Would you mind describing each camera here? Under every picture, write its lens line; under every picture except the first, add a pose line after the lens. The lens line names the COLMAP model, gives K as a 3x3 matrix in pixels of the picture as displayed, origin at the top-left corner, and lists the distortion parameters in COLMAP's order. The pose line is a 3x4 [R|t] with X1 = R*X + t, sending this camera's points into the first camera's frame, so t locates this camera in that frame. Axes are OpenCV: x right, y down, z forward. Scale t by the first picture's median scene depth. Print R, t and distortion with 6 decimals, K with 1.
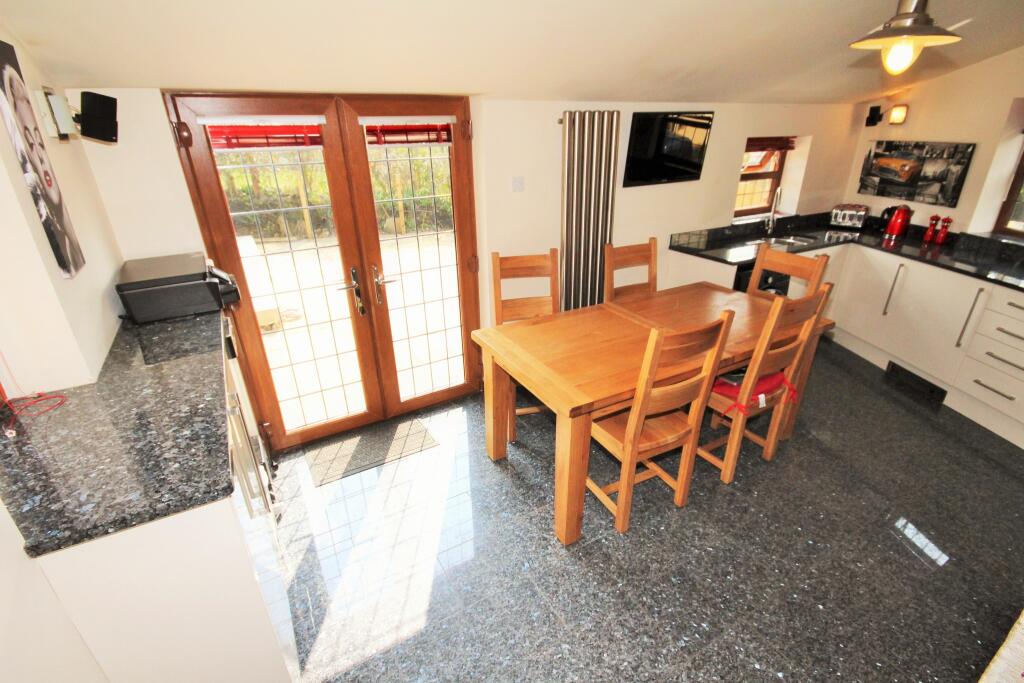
lens RADIAL K [[469.4, 0, 517.8], [0, 469.4, 335.5], [0, 0, 1]] dist [0.001833, -0.008977]
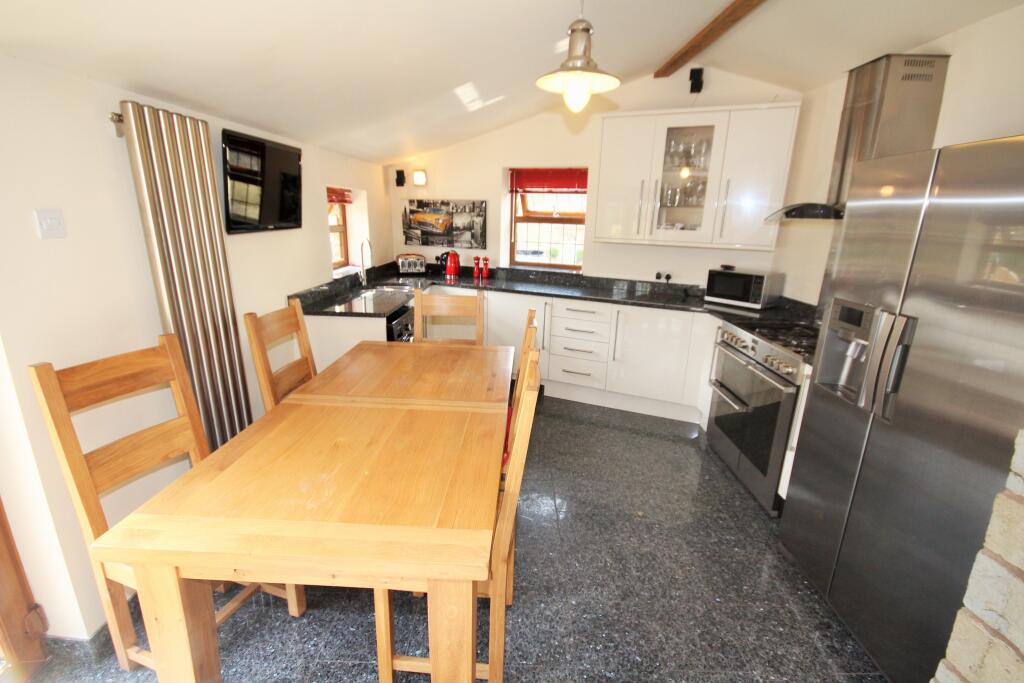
lens RADIAL K [[469.4, 0, 517.8], [0, 469.4, 335.5], [0, 0, 1]] dist [0.001833, -0.008977]
pose [[0.522451, -0.187897, 0.831709, -0.122401], [0.305716, 0.951845, 0.022997, -0.049293], [-0.795979, 0.242252, 0.554736, 0.257903]]
